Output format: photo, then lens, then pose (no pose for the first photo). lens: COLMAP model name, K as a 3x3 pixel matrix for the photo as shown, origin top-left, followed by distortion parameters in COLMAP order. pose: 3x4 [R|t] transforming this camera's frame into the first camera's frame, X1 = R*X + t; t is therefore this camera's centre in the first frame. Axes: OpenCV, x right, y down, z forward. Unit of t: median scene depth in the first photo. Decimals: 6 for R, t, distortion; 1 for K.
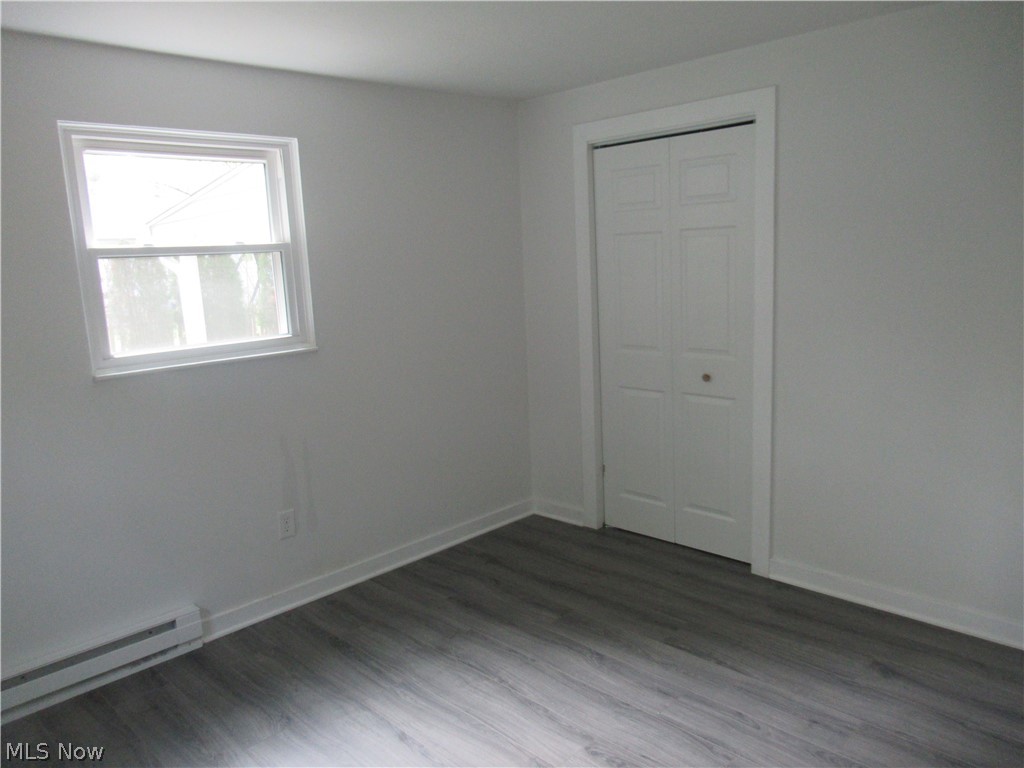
lens RADIAL K [[765.5, 0, 512.0], [0, 765.5, 384.0], [0, 0, 1]] dist [-0.001022, 0.007548]
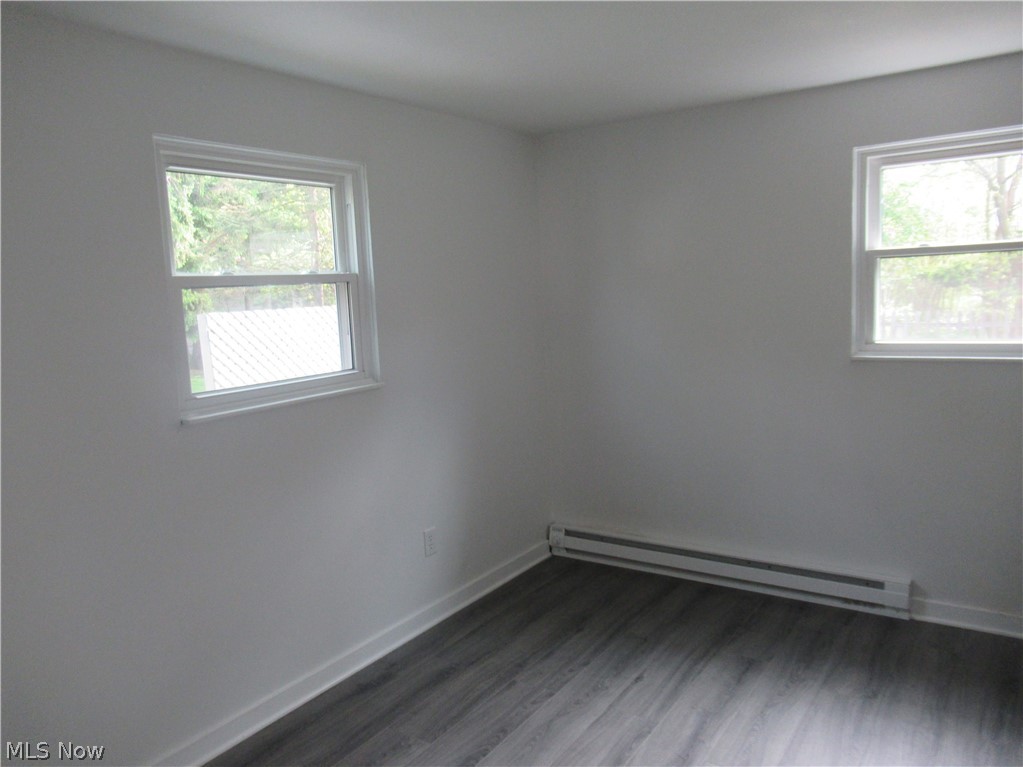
lens RADIAL K [[764.7, 0, 511.5], [0, 764.7, 383.5], [0, 0, 1]] dist [-0.001022, 0.007548]
pose [[0.185943, 0.156324, -0.970046, 0.521671], [-0.129120, 0.982589, 0.133595, -0.058359], [0.974040, 0.100411, 0.202890, 0.228597]]
